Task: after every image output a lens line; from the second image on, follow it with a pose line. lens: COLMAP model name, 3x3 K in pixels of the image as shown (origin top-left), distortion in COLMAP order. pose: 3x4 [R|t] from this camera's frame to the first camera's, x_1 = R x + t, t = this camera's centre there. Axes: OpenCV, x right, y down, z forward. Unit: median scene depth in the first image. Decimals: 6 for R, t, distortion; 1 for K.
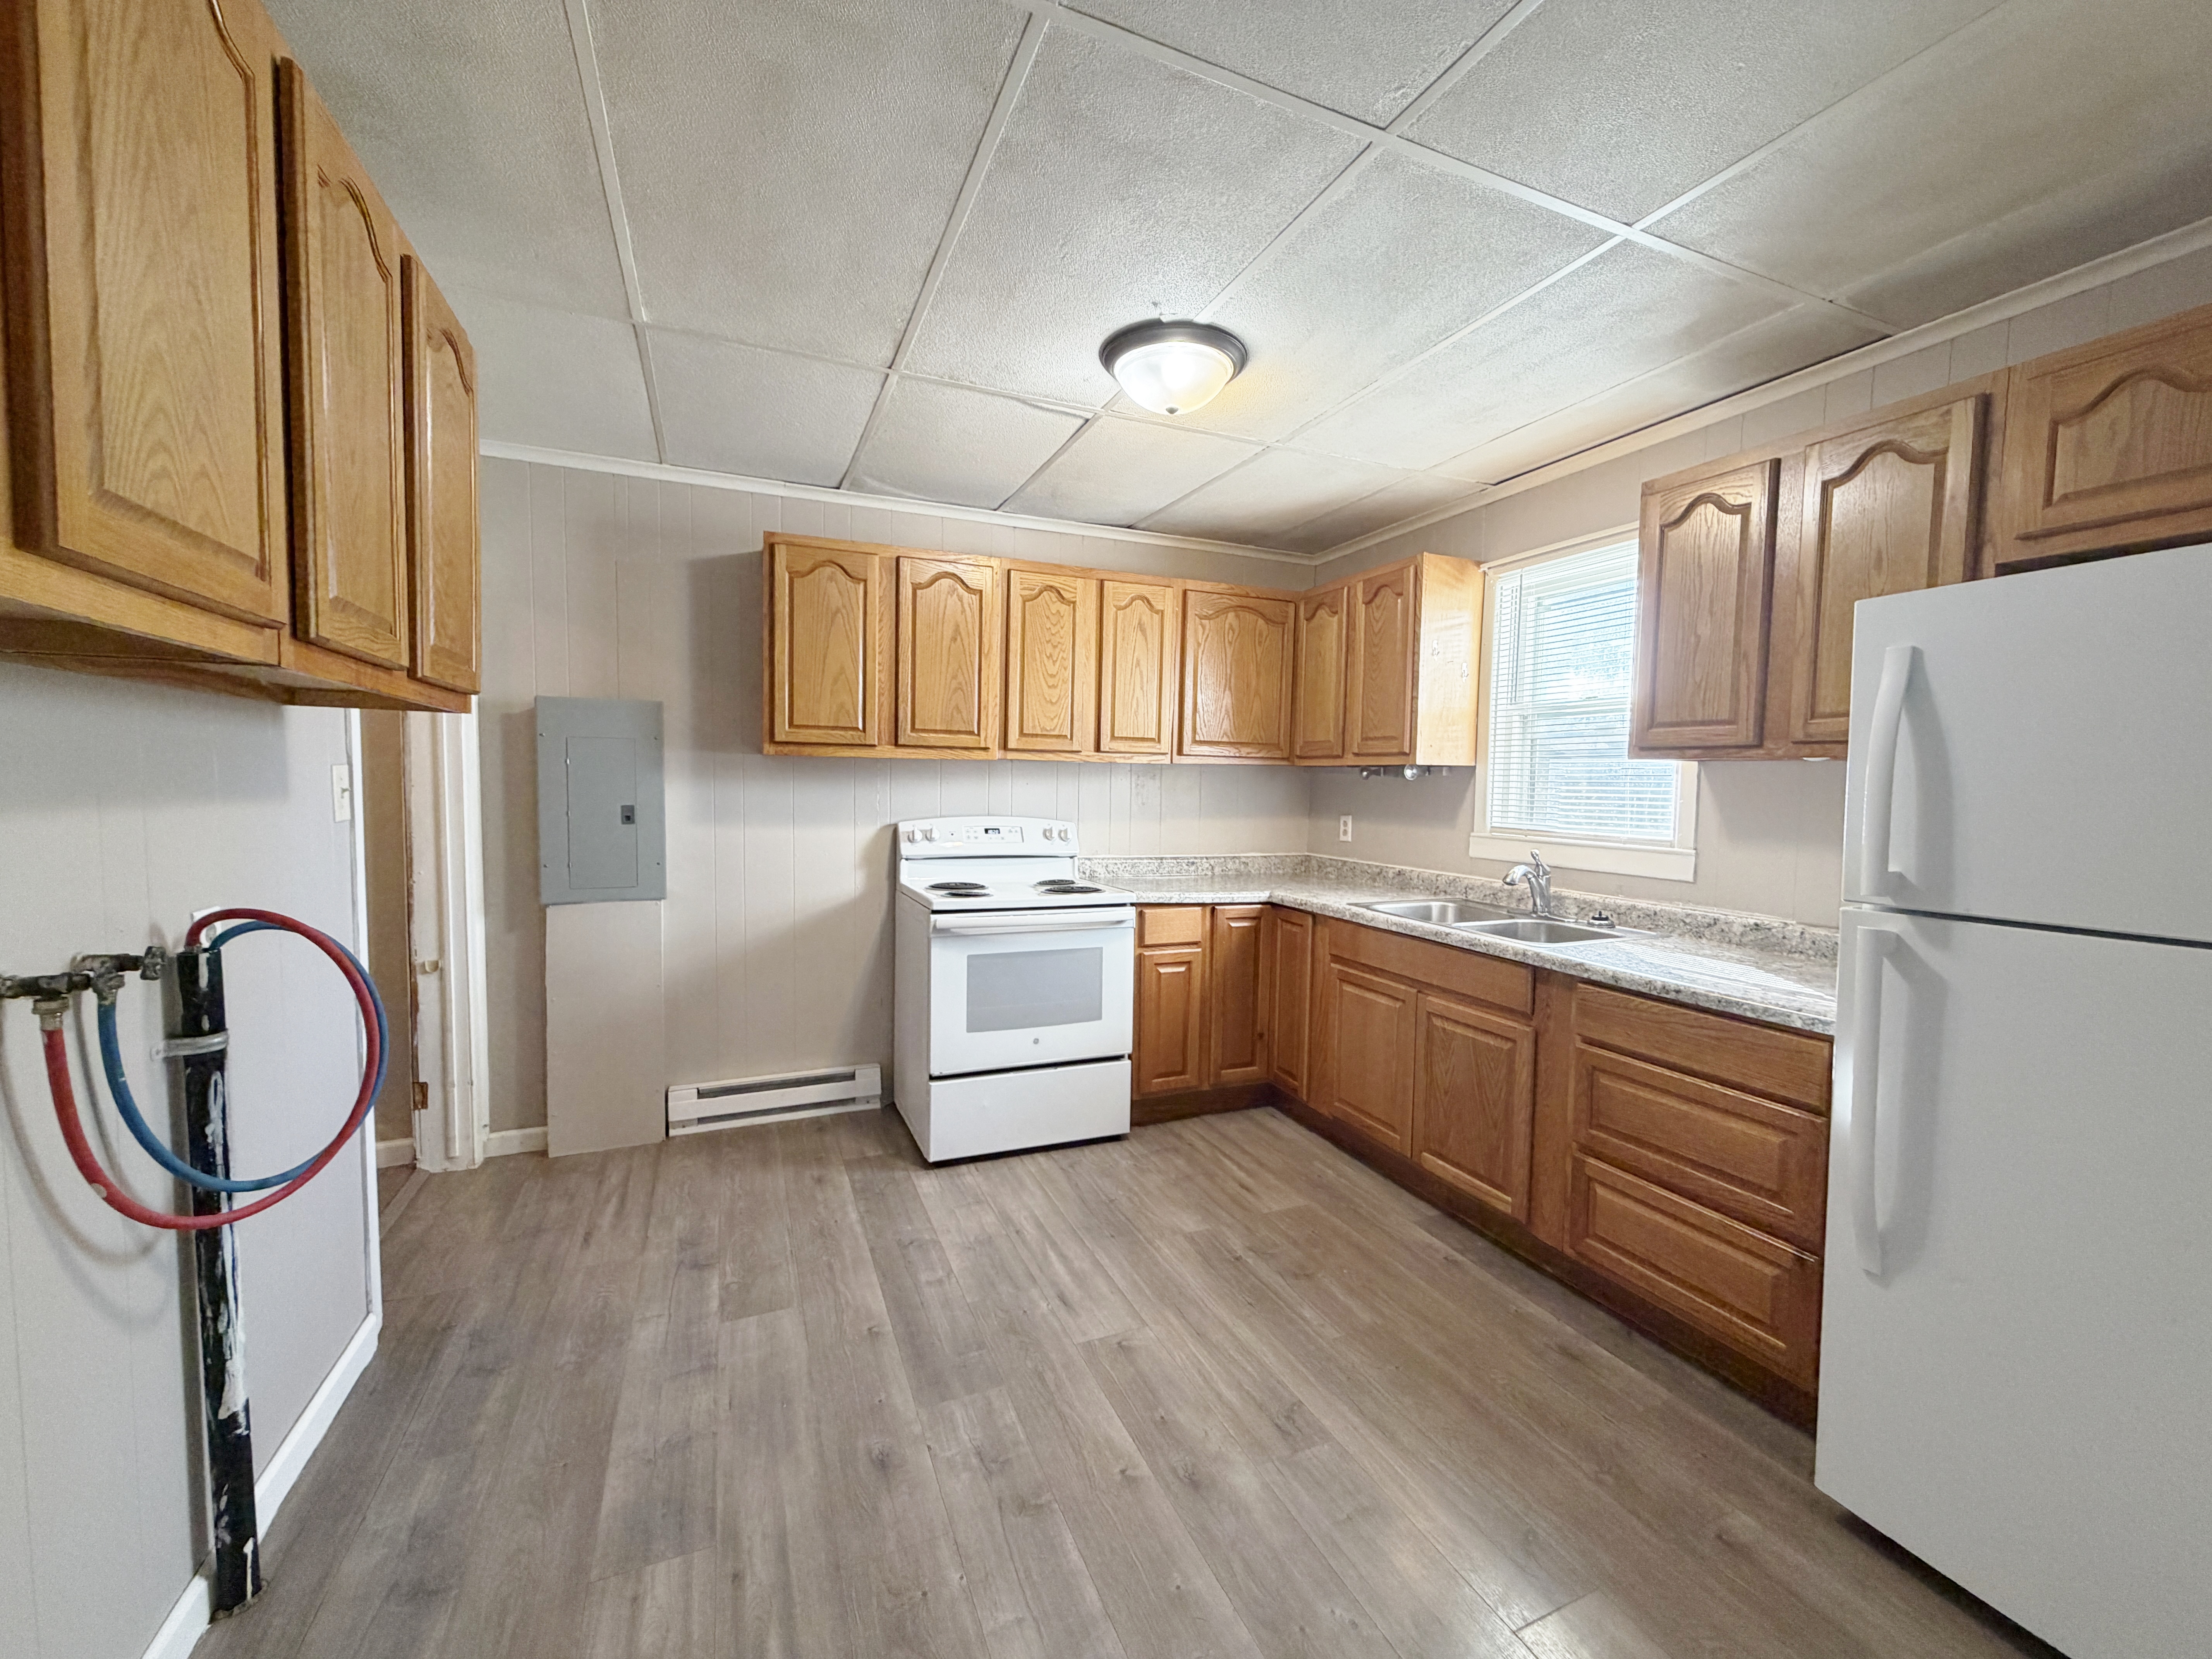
lens RADIAL K [[879.5, 0, 1106.0], [0, 879.5, 829.5], [0, 0, 1]] dist [-0.001020, 0.000172]
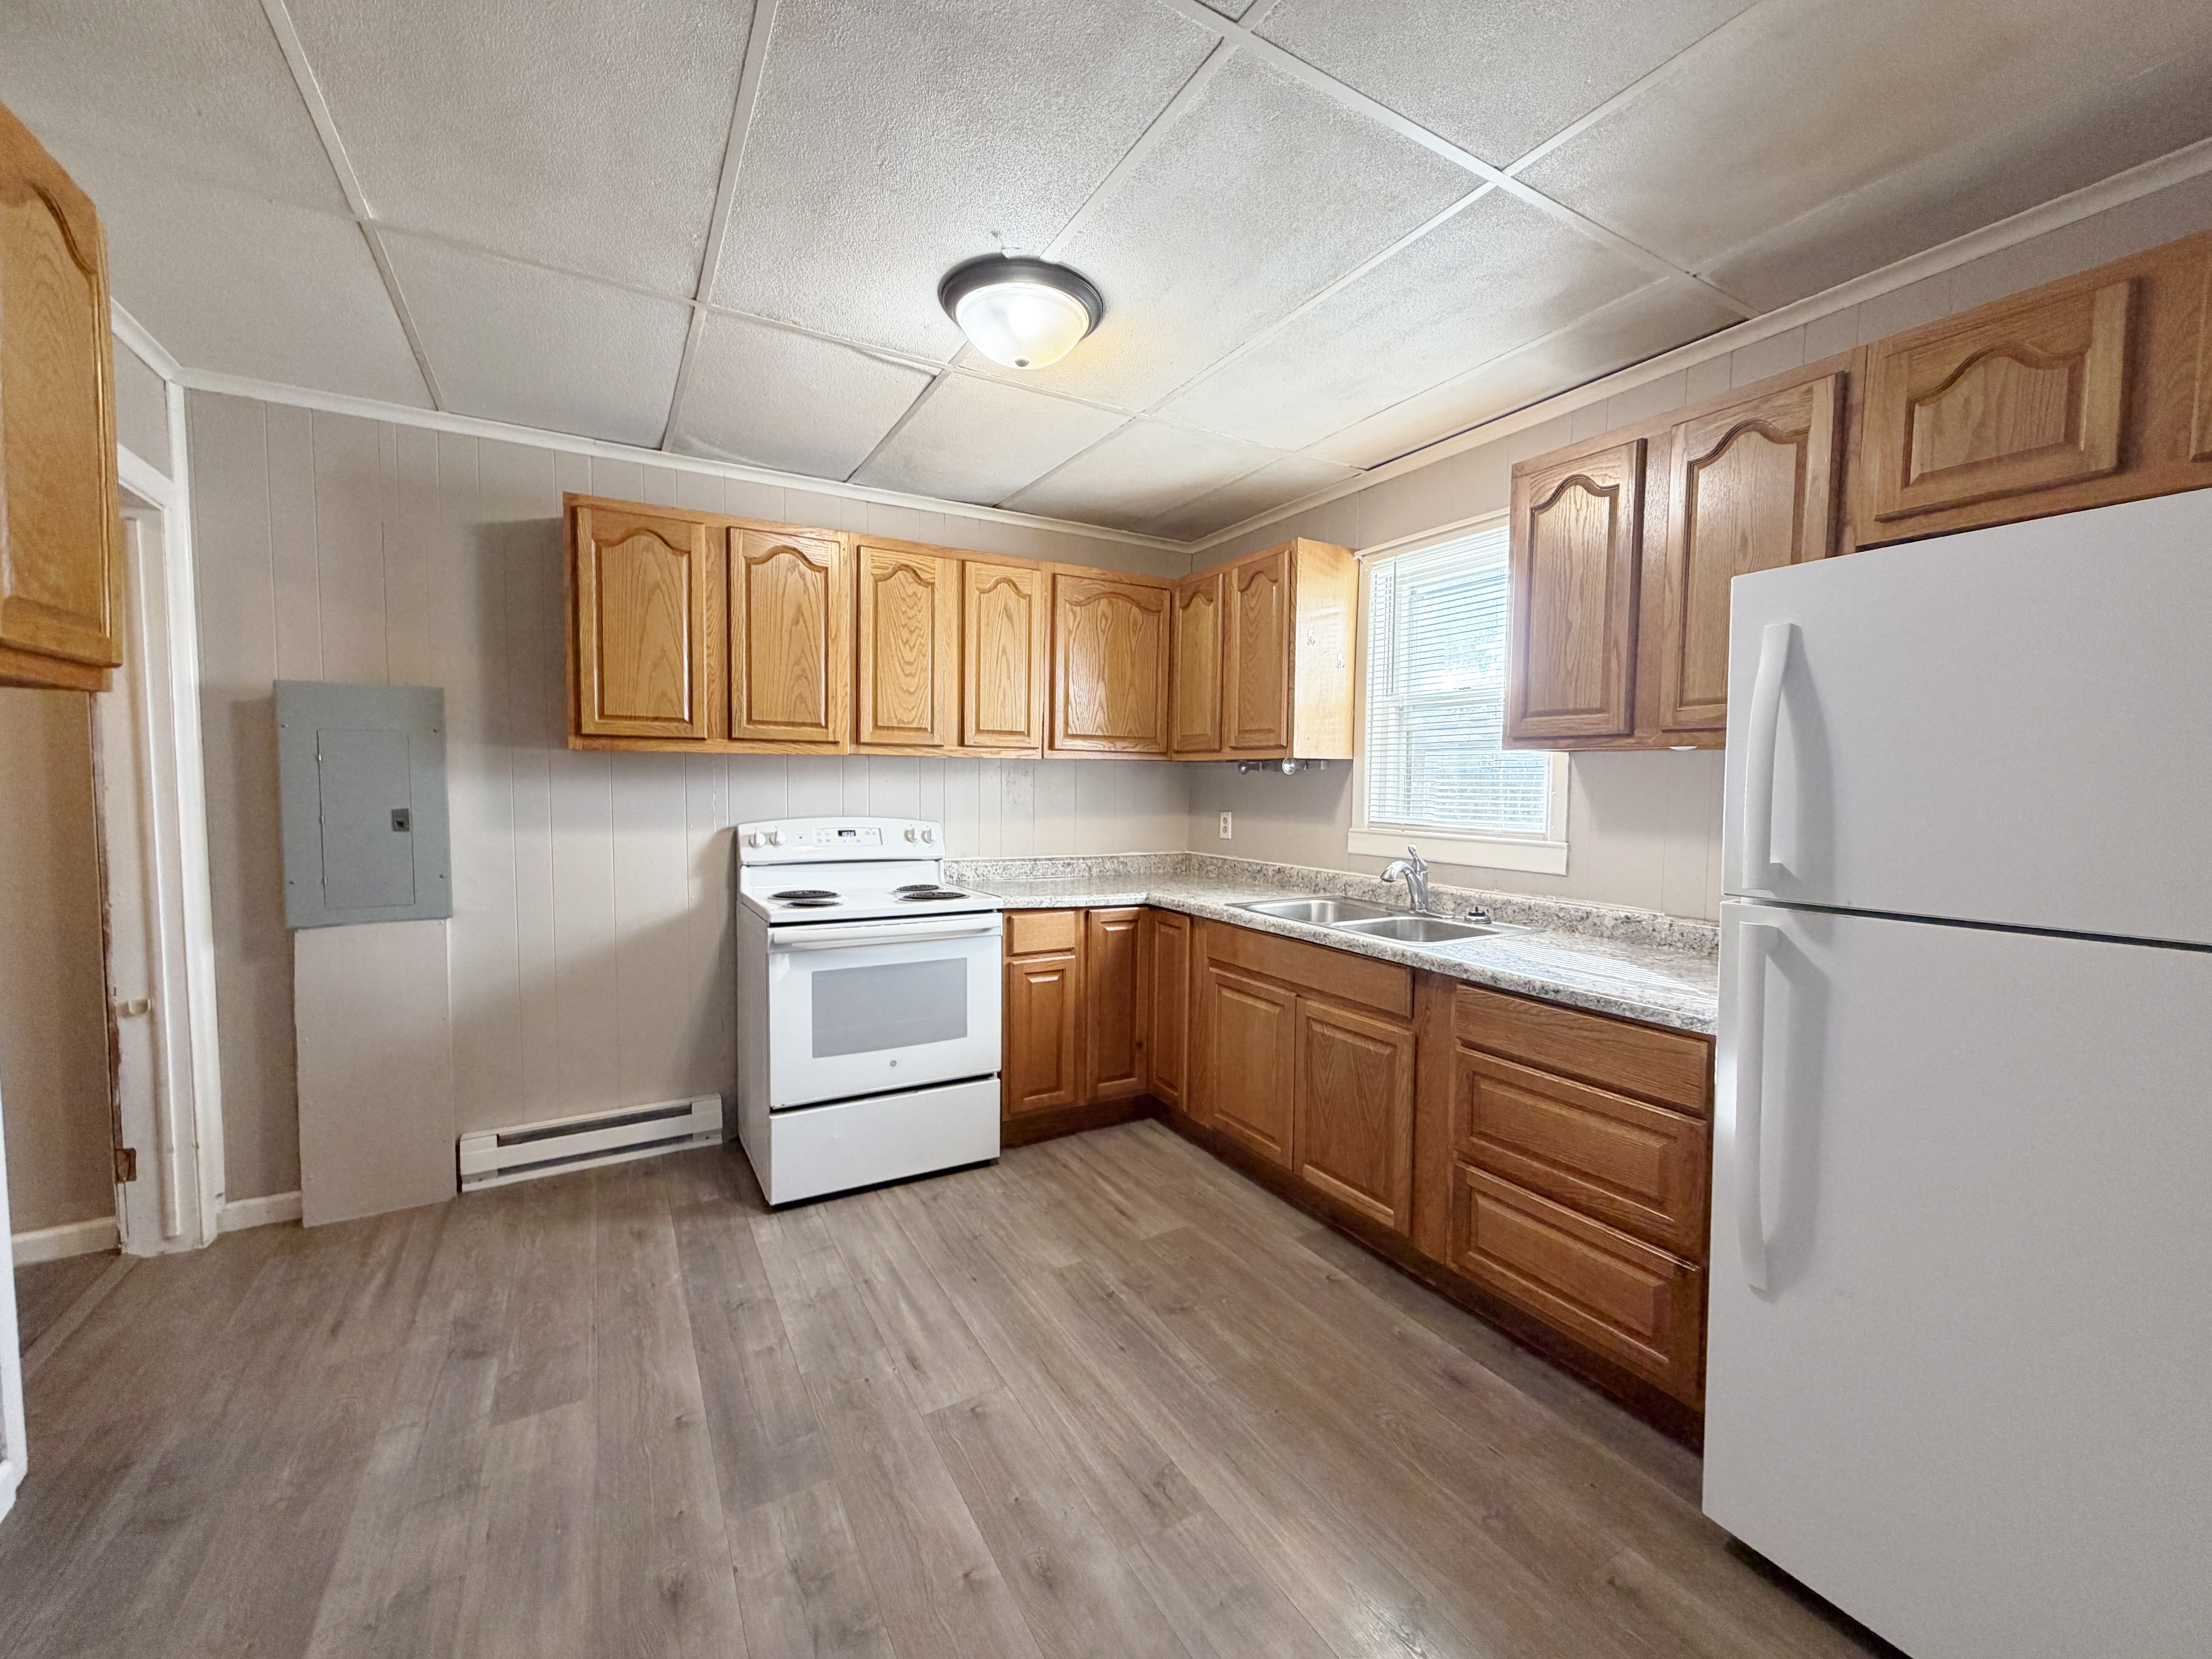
lens RADIAL K [[879.5, 0, 1106.0], [0, 879.5, 829.5], [0, 0, 1]] dist [-0.001020, 0.000172]
pose [[0.992796, -0.013533, 0.119052, 0.042813], [0.013496, 0.999908, 0.001119, 0.000738], [-0.119057, 0.000496, 0.992887, 0.088334]]
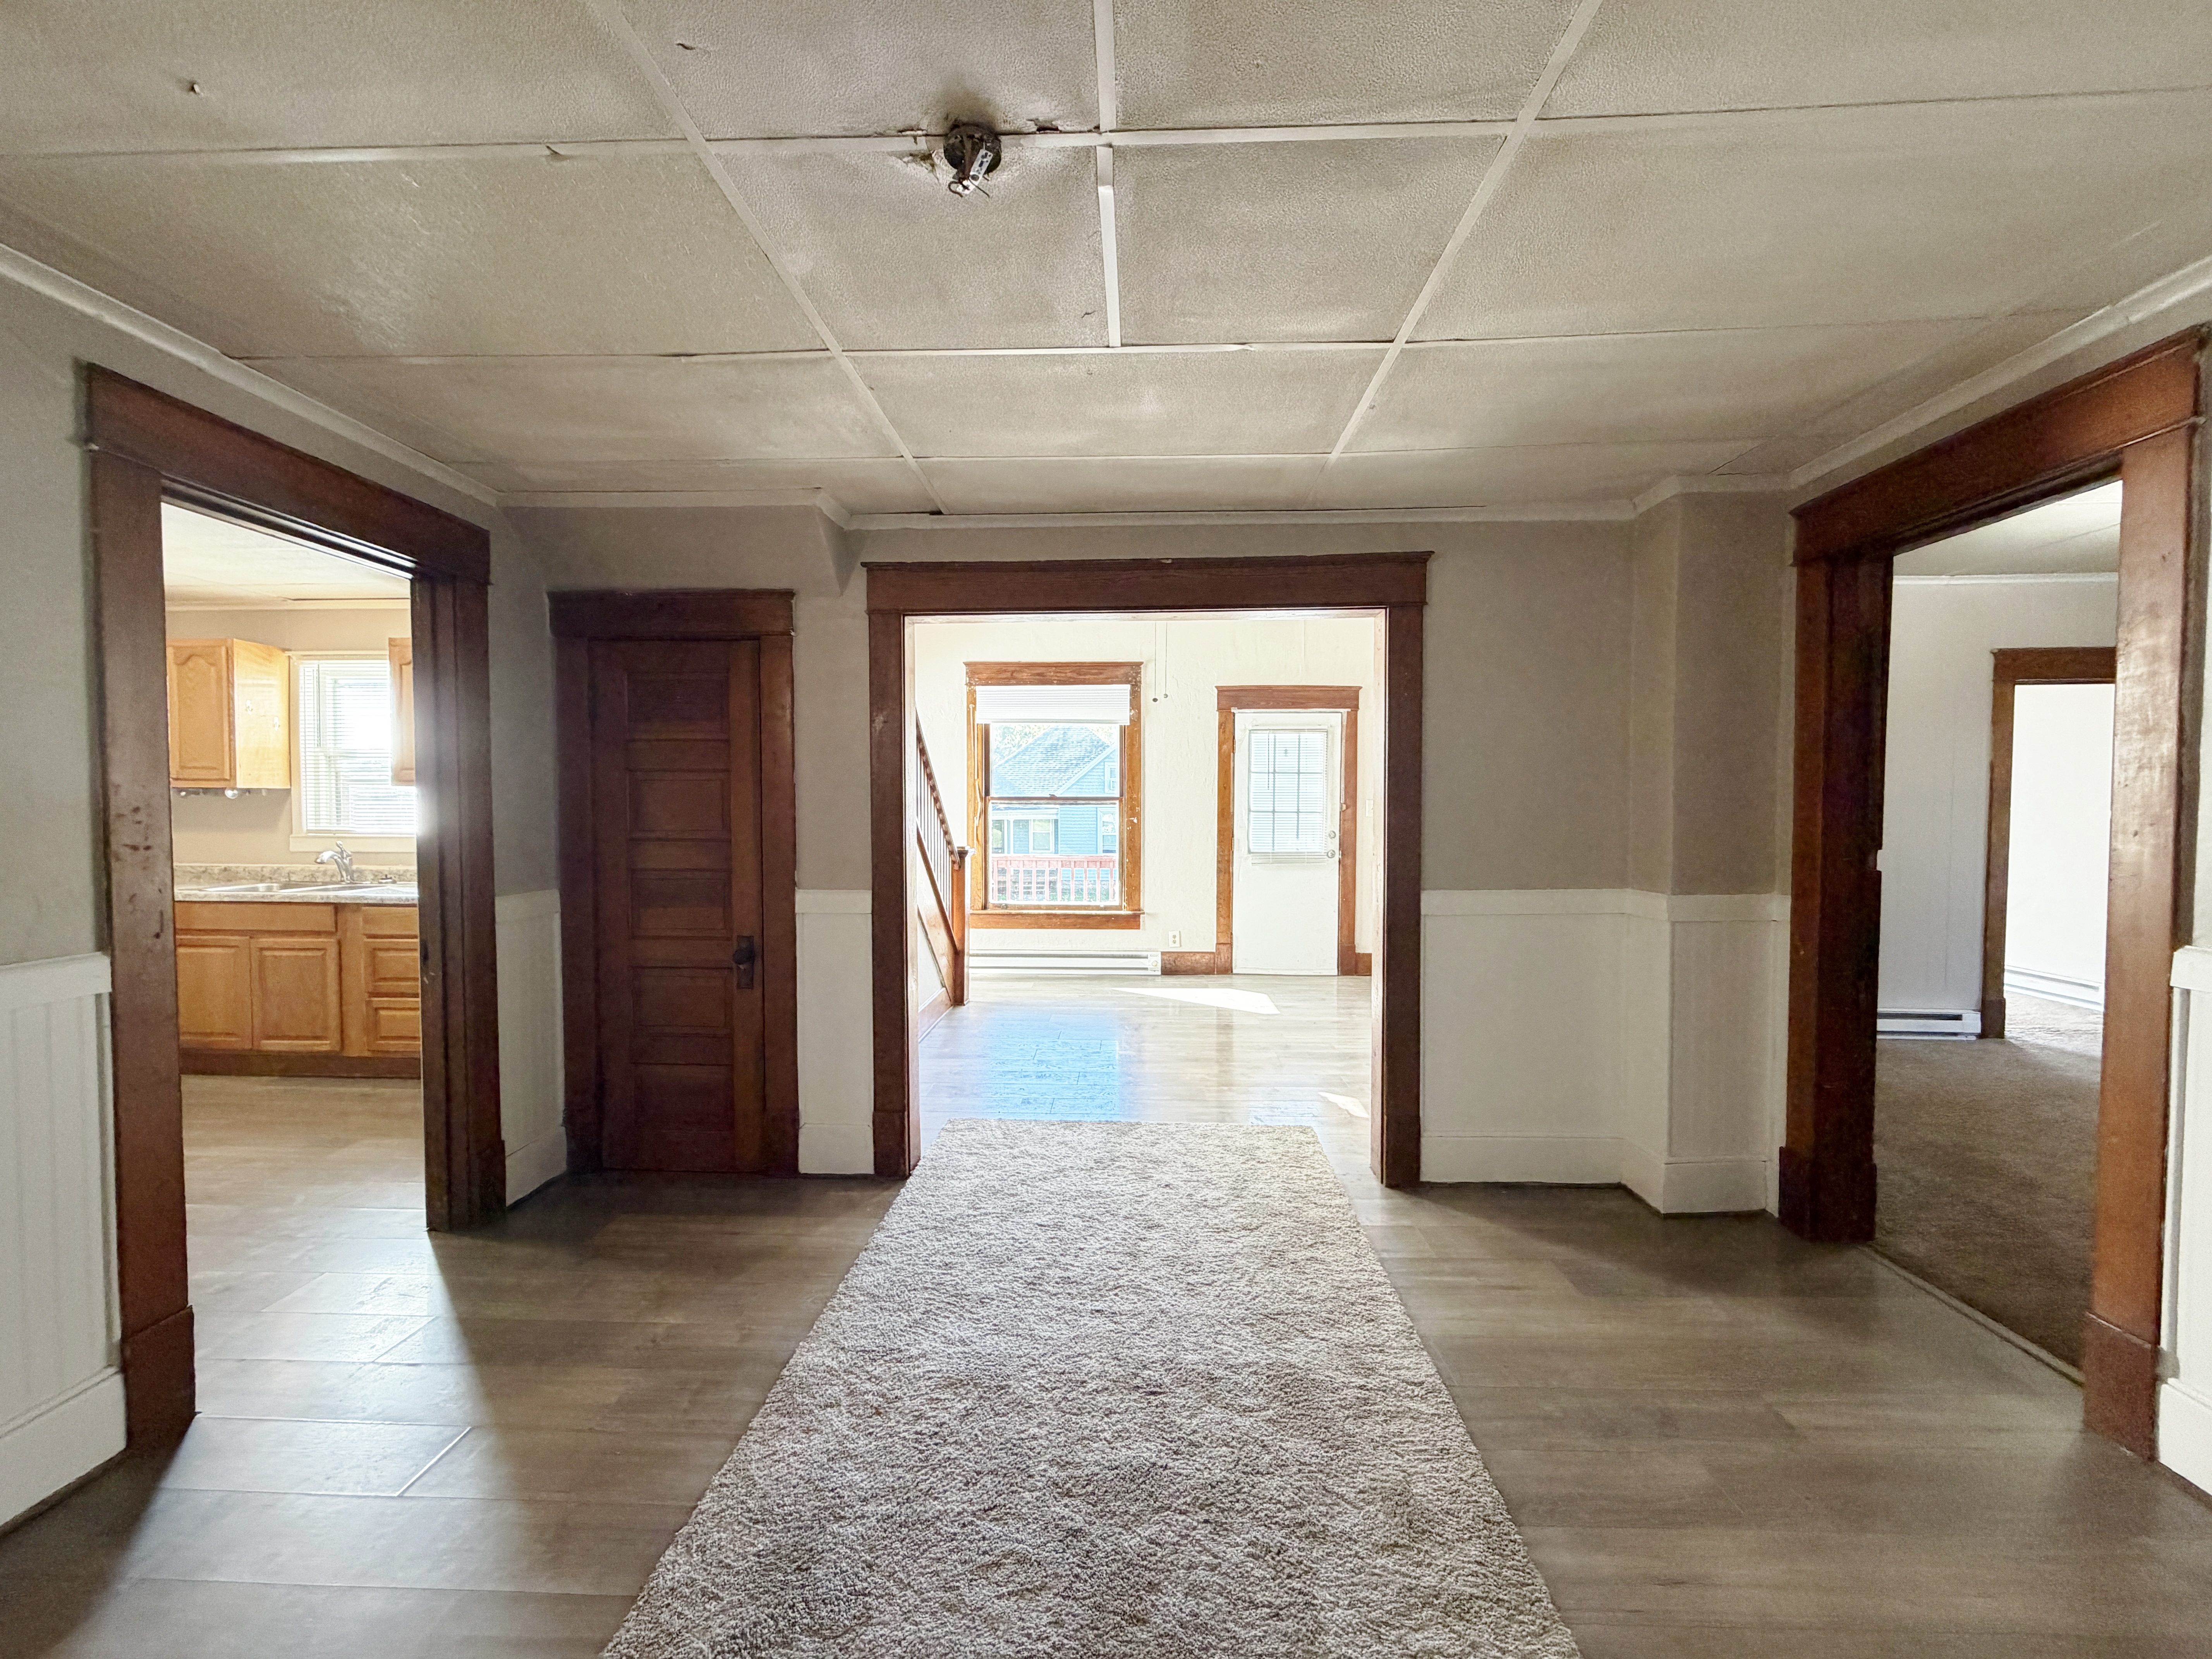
lens RADIAL K [[879.5, 0, 1106.0], [0, 879.5, 829.5], [0, 0, 1]] dist [-0.001020, 0.000172]
pose [[0.428911, -0.036754, 0.902599, -0.415503], [0.053592, 0.998447, 0.015190, 0.059266], [-0.901756, 0.041857, 0.430215, -1.103309]]
